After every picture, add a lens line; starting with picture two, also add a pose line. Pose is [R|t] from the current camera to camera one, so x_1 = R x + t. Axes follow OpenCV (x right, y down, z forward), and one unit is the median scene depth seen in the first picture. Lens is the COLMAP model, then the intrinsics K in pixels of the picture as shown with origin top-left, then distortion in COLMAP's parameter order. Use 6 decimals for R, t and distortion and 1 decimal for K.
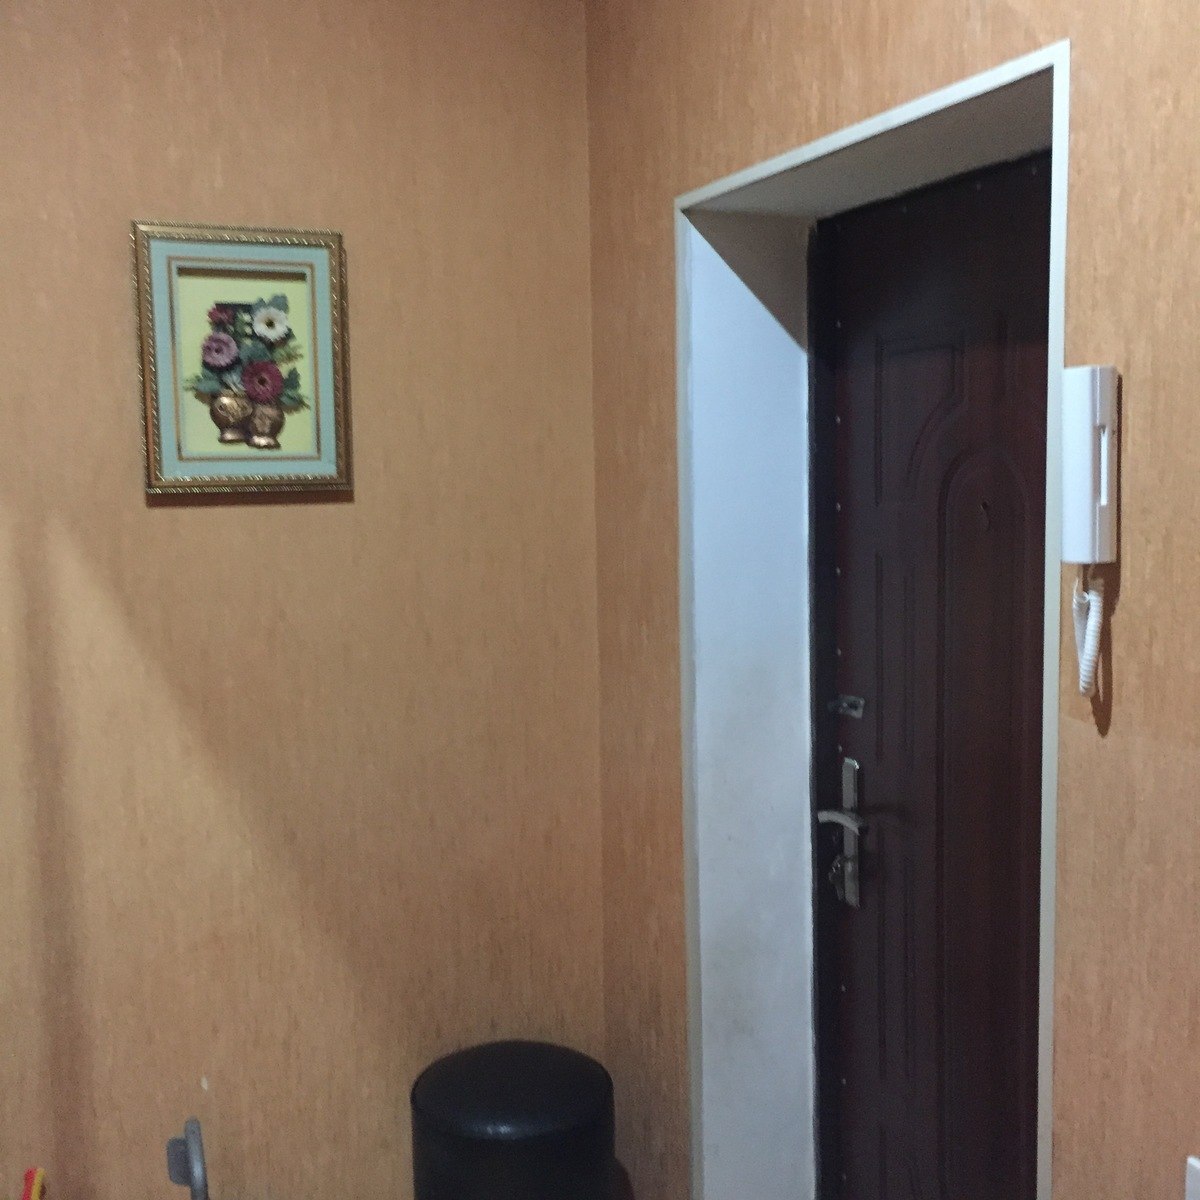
lens RADIAL K [[1343.0, 0, 584.3], [0, 1343.0, 599.6], [0, 0, 1]] dist [0.067672, -0.084136]
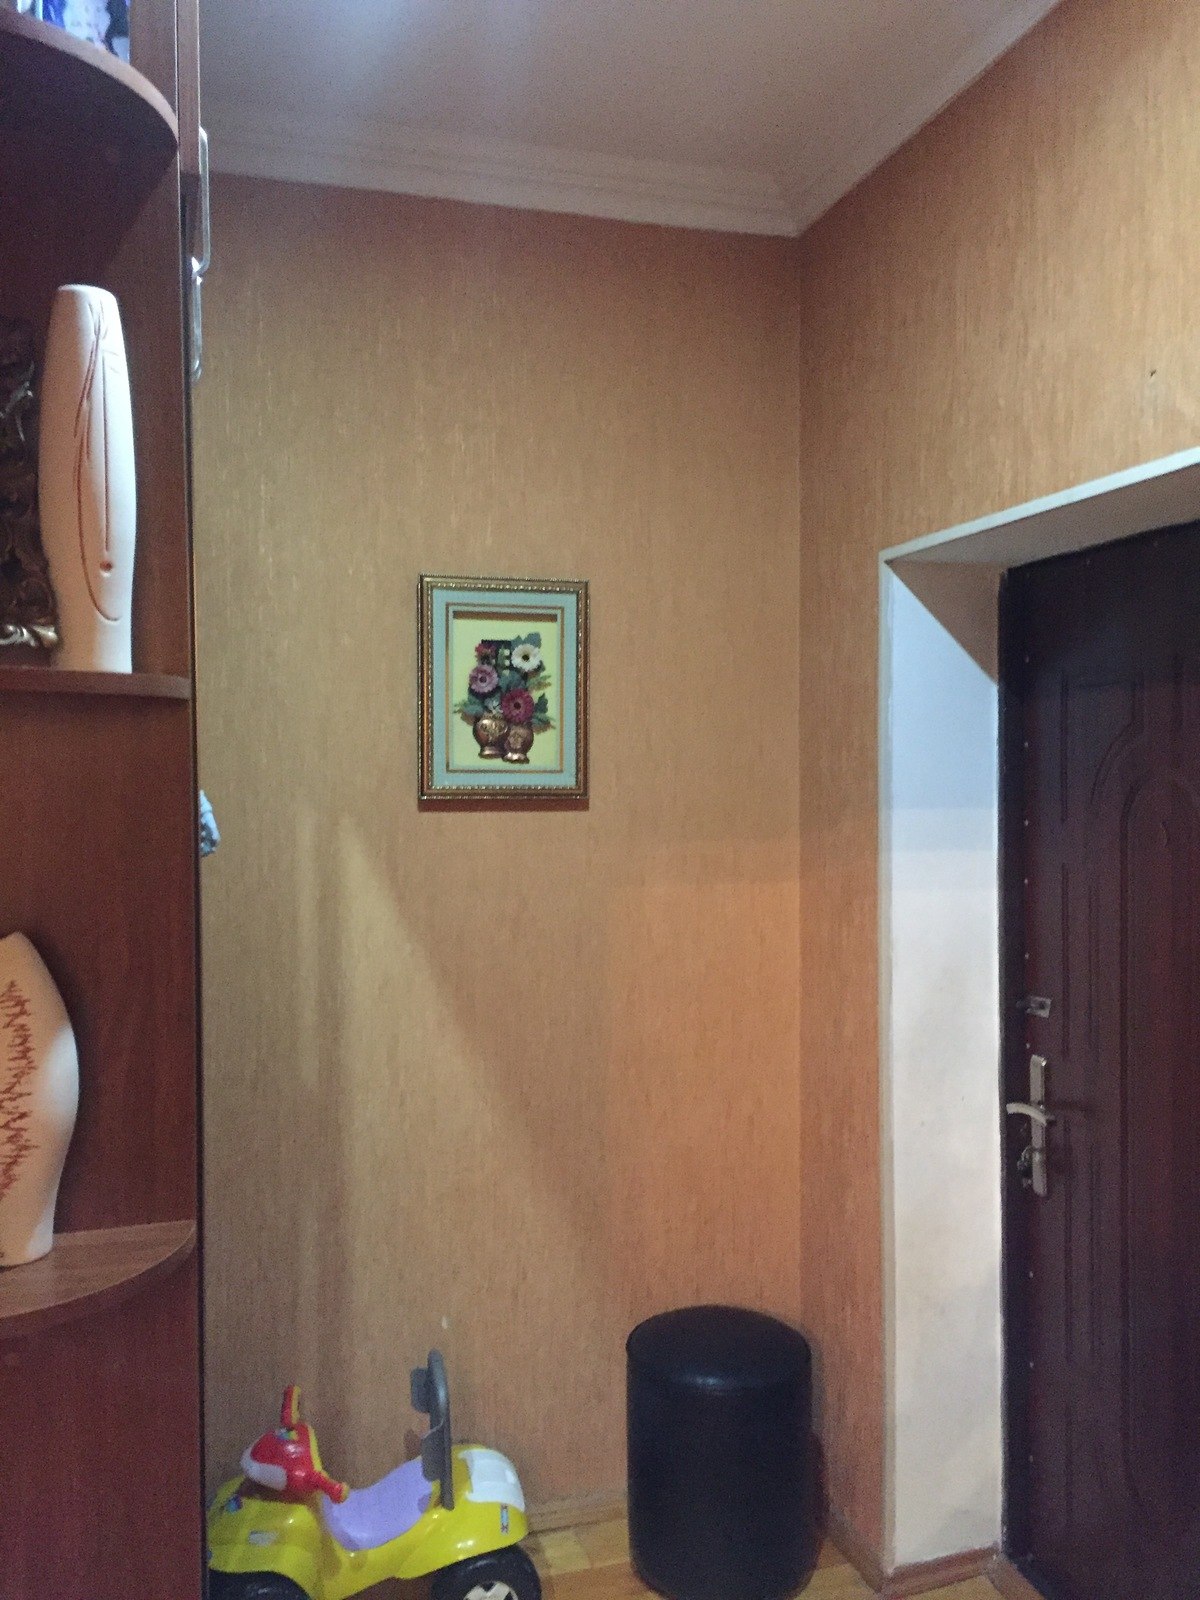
lens RADIAL K [[1318.4, 0, 600.0], [0, 1318.4, 800.0], [0, 0, 1]] dist [0.080344, -0.106511]
pose [[0.992351, 0.019387, -0.121915, -0.025985], [-0.029721, 0.996062, -0.083530, 0.013792], [0.119816, 0.086515, 0.989019, -0.120425]]
